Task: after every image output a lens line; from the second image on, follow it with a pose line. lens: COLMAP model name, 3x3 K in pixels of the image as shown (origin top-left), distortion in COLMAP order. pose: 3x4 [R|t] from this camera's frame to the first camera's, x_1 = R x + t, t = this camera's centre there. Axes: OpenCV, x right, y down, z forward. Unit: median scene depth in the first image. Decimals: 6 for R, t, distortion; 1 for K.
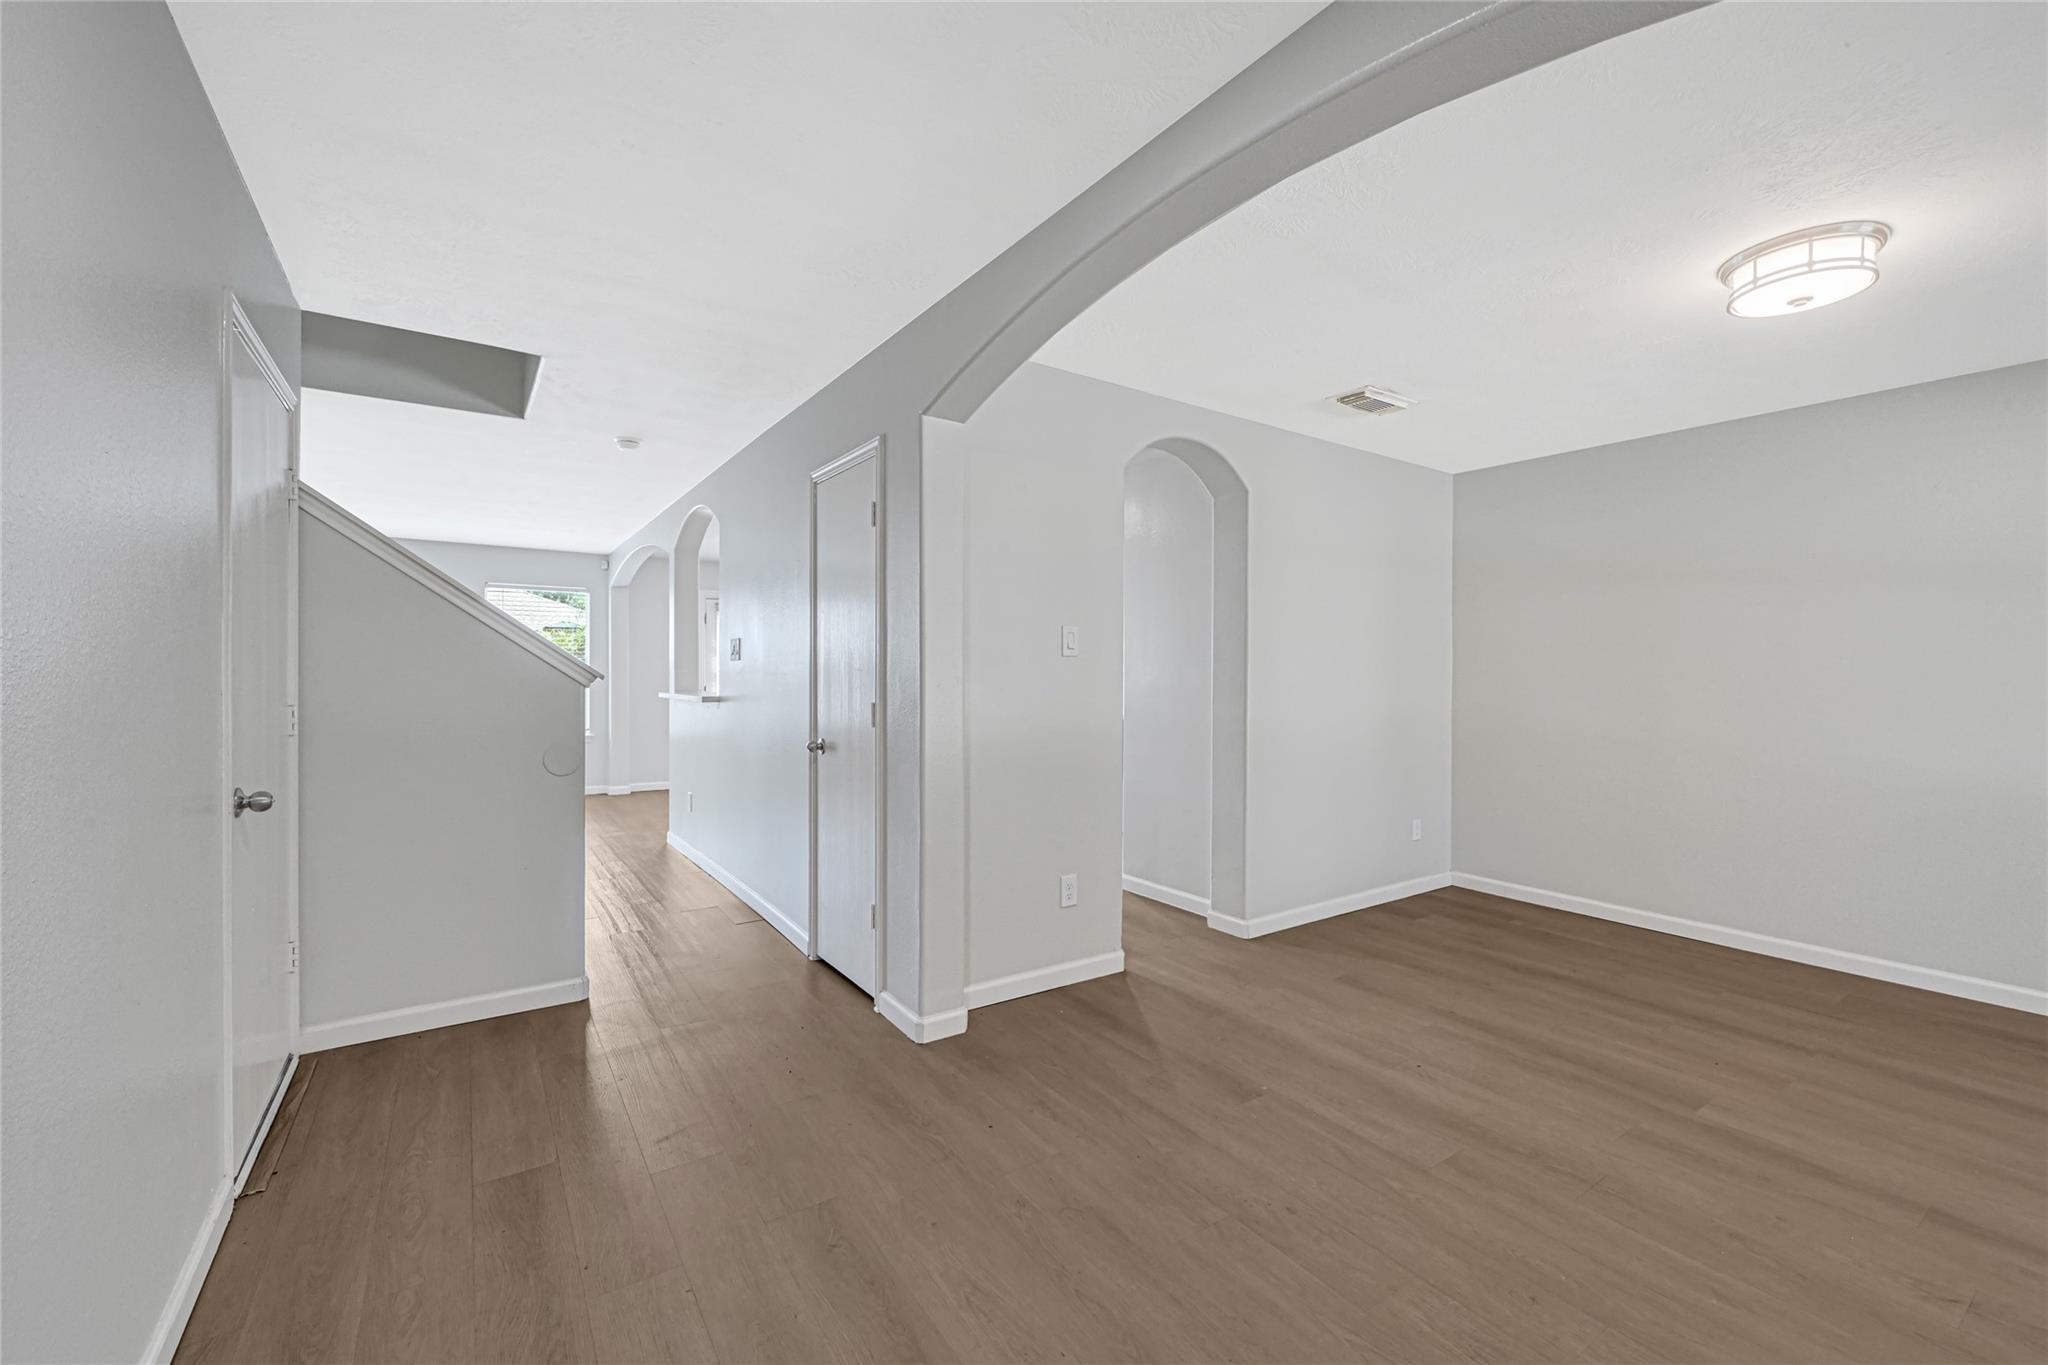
lens RADIAL K [[863.5, 0, 1024.0], [0, 863.5, 682.5], [0, 0, 1]] dist [-0.001126, -0.000240]
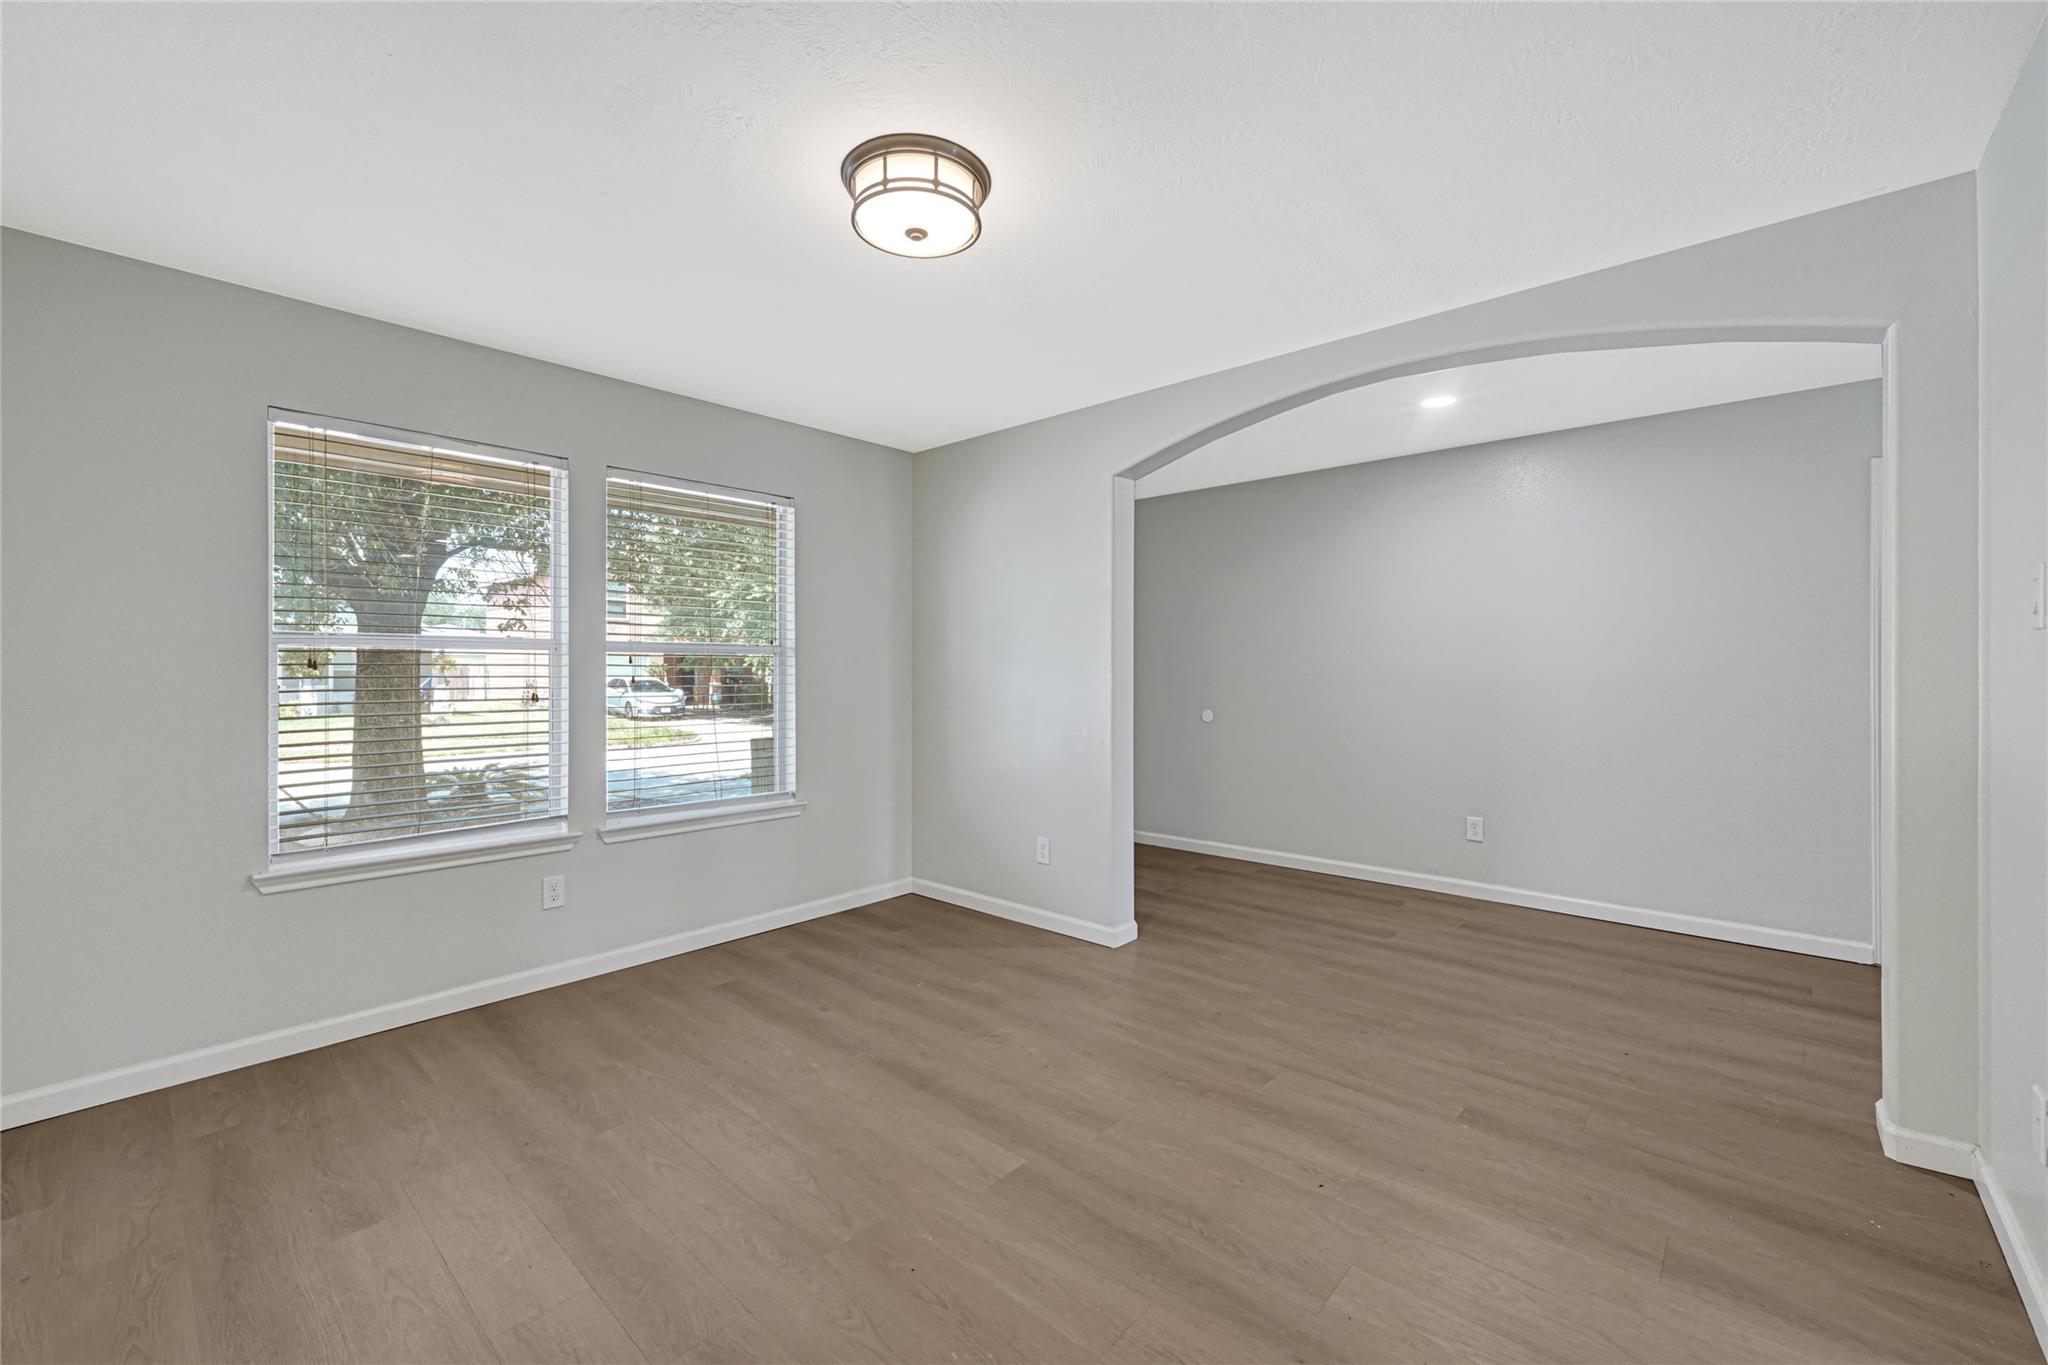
lens RADIAL K [[847.9, 0, 1011.1], [0, 847.9, 674.8], [0, 0, 1]] dist [-0.000448, -0.000055]
pose [[-0.976131, -0.000302, -0.217183, 0.980338], [-0.003861, 0.999865, 0.015962, -0.017974], [0.217149, 0.016419, -0.976000, 1.836976]]
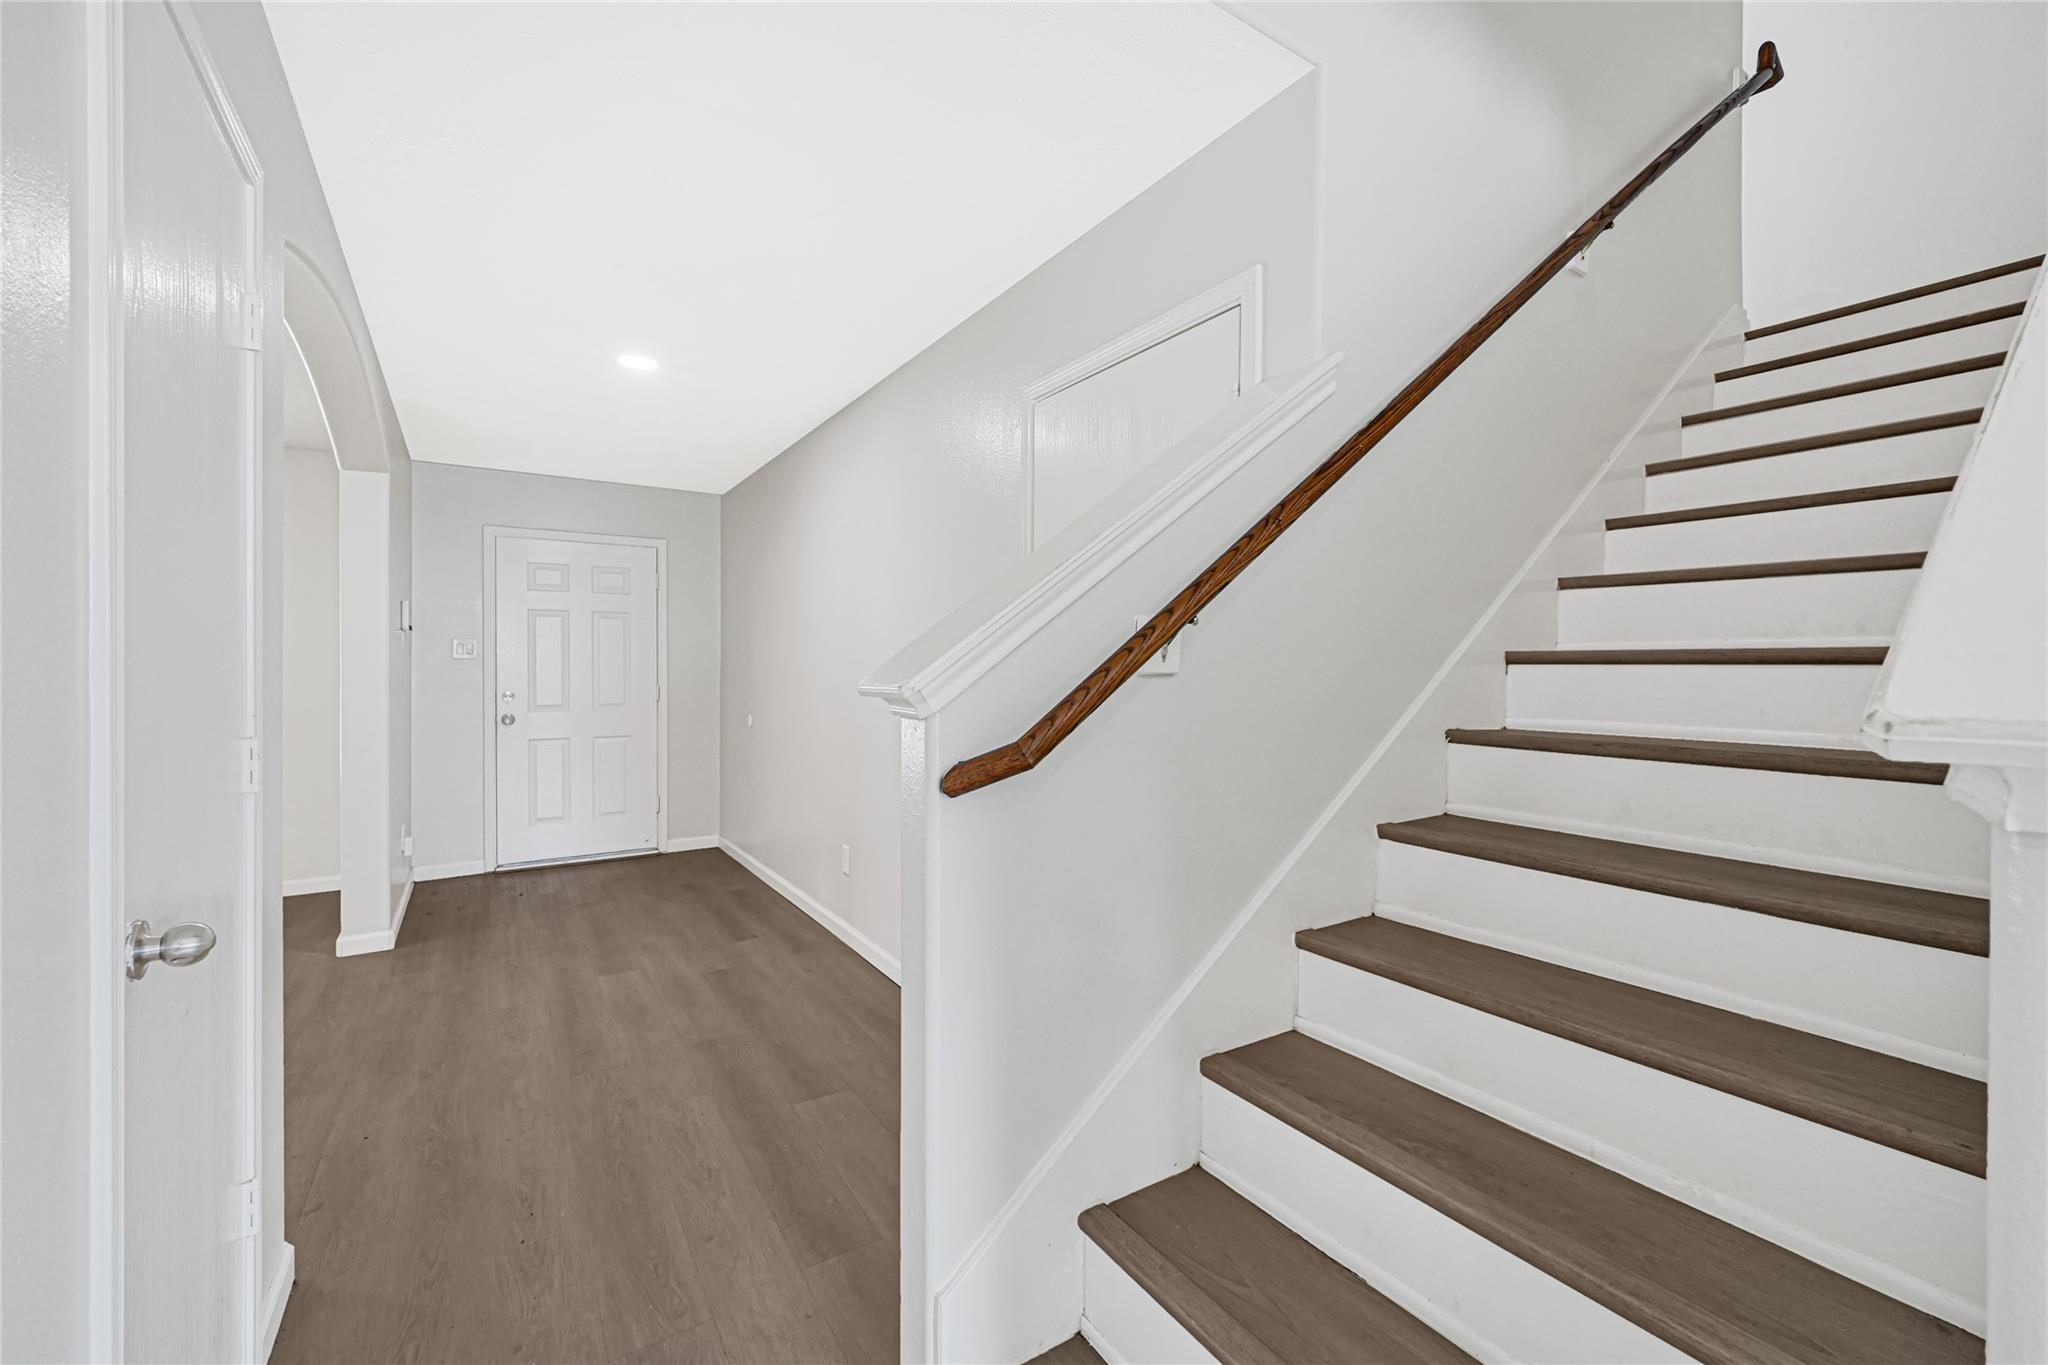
lens RADIAL K [[847.9, 0, 1011.1], [0, 847.9, 674.8], [0, 0, 1]] dist [-0.000448, -0.000055]
pose [[-0.999539, -0.012039, 0.027857, -0.737881], [-0.011726, 0.999867, 0.011353, -0.019896], [-0.027989, 0.011021, -0.999547, 1.816917]]
